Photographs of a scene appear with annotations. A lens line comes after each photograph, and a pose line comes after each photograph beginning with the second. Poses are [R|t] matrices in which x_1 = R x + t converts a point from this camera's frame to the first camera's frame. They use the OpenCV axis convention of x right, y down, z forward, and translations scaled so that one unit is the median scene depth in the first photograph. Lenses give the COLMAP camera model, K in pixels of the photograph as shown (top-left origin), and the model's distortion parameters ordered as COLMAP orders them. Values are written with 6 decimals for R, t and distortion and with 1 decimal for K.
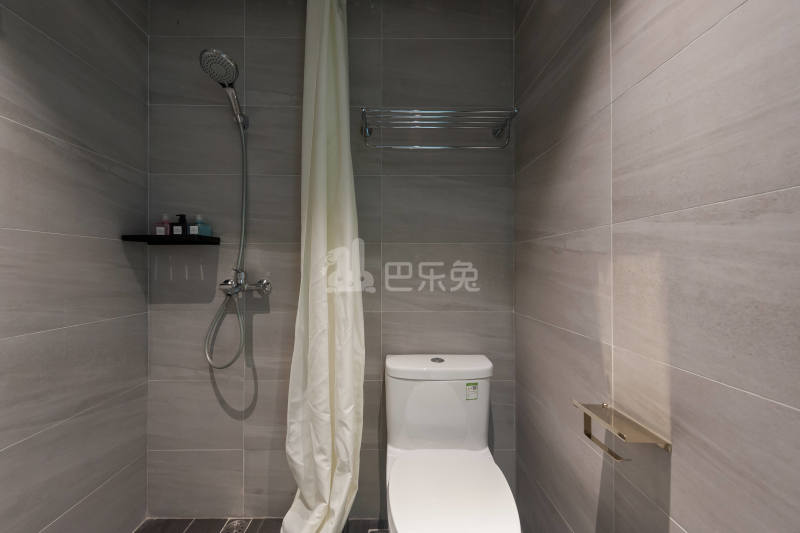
lens RADIAL K [[312.8, 0, 400.0], [0, 312.8, 266.5], [0, 0, 1]] dist [-0.000887, -0.000588]
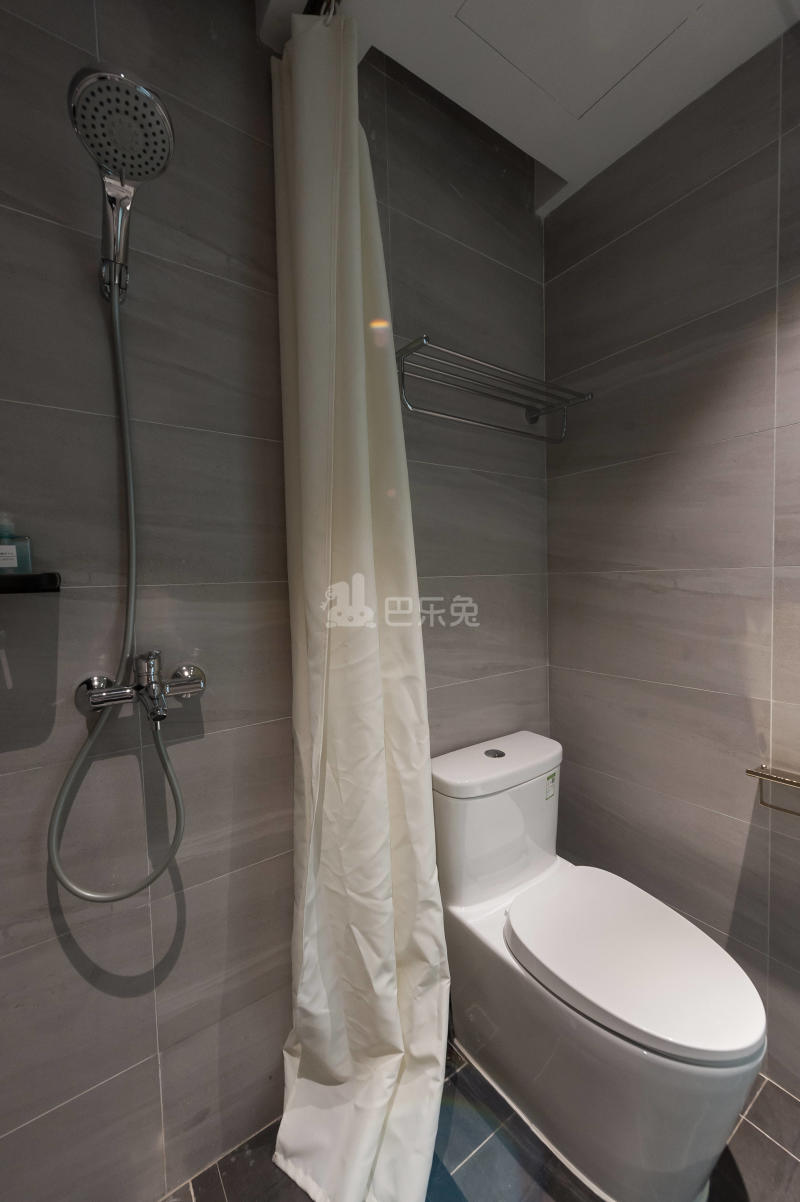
lens RADIAL K [[470.0, 0, 410.0], [0, 470.0, 604.2], [0, 0, 1]] dist [-0.000887, -0.000588]
pose [[0.825544, -0.053995, 0.561749, -0.590766], [0.024199, 0.997884, 0.060353, -0.084804], [-0.563819, -0.036231, 0.825104, 0.298050]]
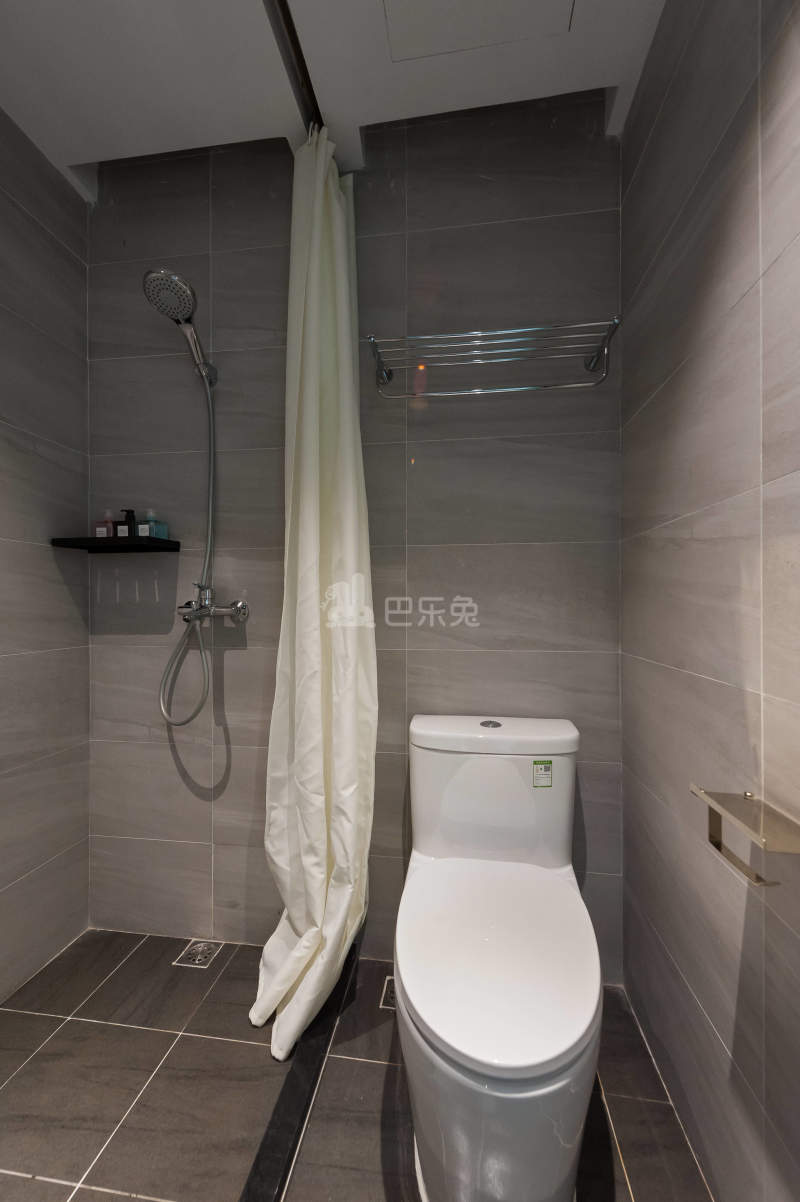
lens RADIAL K [[470.0, 0, 410.0], [0, 470.0, 604.2], [0, 0, 1]] dist [-0.000887, -0.000588]
pose [[0.989753, -0.002525, -0.142769, 0.097359], [0.003219, 0.999984, 0.004631, 0.050090], [0.142755, -0.005043, 0.989745, 0.025834]]
